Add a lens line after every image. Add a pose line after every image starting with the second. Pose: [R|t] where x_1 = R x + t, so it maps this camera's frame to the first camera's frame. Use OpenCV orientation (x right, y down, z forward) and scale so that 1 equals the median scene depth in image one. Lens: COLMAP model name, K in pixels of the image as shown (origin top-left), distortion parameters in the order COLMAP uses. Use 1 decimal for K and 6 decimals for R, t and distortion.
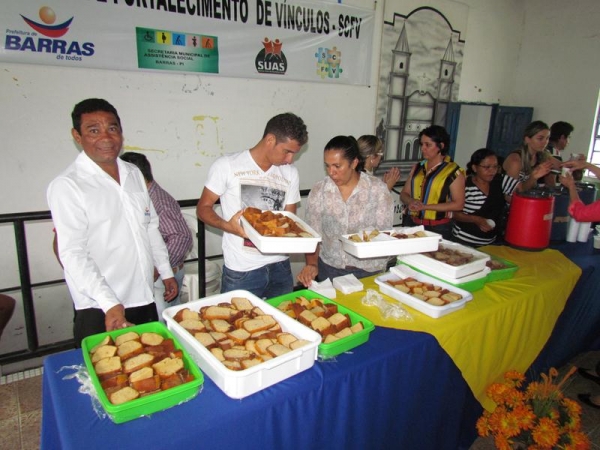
lens RADIAL K [[427.3, 0, 298.8], [0, 427.3, 222.5], [0, 0, 1]] dist [-0.013958, 0.004922]
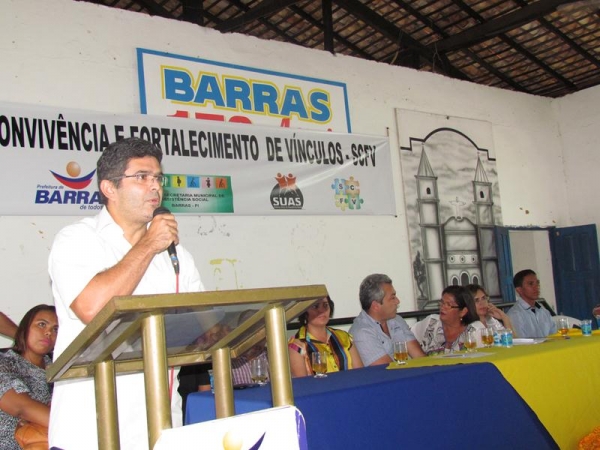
lens RADIAL K [[697.8, 0, 297.3], [0, 697.8, 230.2], [0, 0, 1]] dist [-0.056560, 0.000000]
pose [[0.992518, -0.115449, 0.039753, -0.108145], [0.122004, 0.924662, -0.360715, 0.222810], [0.004886, 0.362866, 0.931829, -0.351142]]
